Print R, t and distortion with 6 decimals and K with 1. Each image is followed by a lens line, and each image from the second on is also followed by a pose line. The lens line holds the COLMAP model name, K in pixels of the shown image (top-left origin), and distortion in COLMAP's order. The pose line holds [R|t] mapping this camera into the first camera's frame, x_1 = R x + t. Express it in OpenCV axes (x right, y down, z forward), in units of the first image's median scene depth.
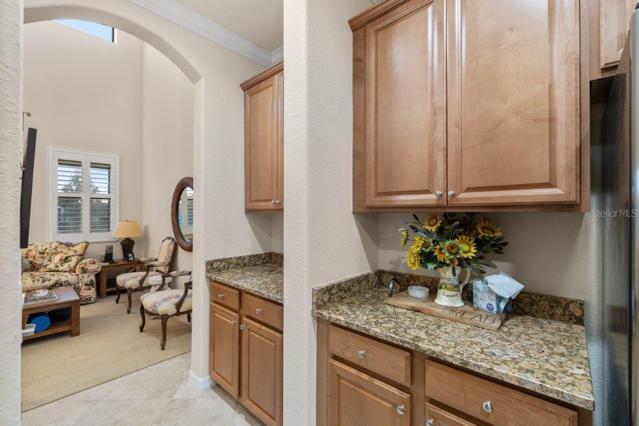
lens RADIAL K [[276.5, 0, 320.1], [0, 276.5, 209.8], [0, 0, 1]] dist [0.001128, -0.001513]
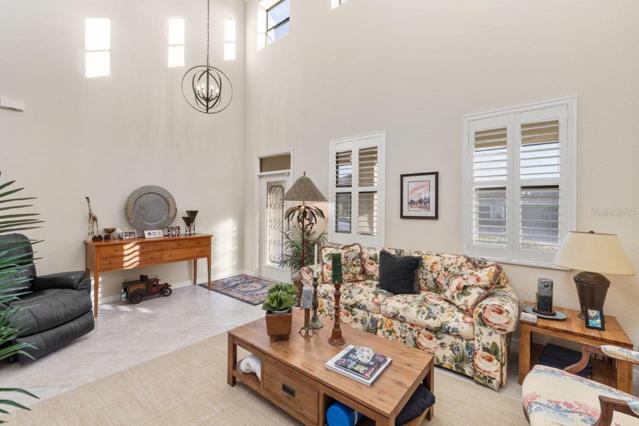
lens RADIAL K [[276.5, 0, 322.2], [0, 276.5, 203.3], [0, 0, 1]] dist [0.001128, -0.001513]
pose [[0.064012, -0.003588, -0.997943, -0.324806], [-0.006347, 0.999972, -0.004002, -0.006069], [0.997929, 0.006591, 0.063987, 0.636778]]
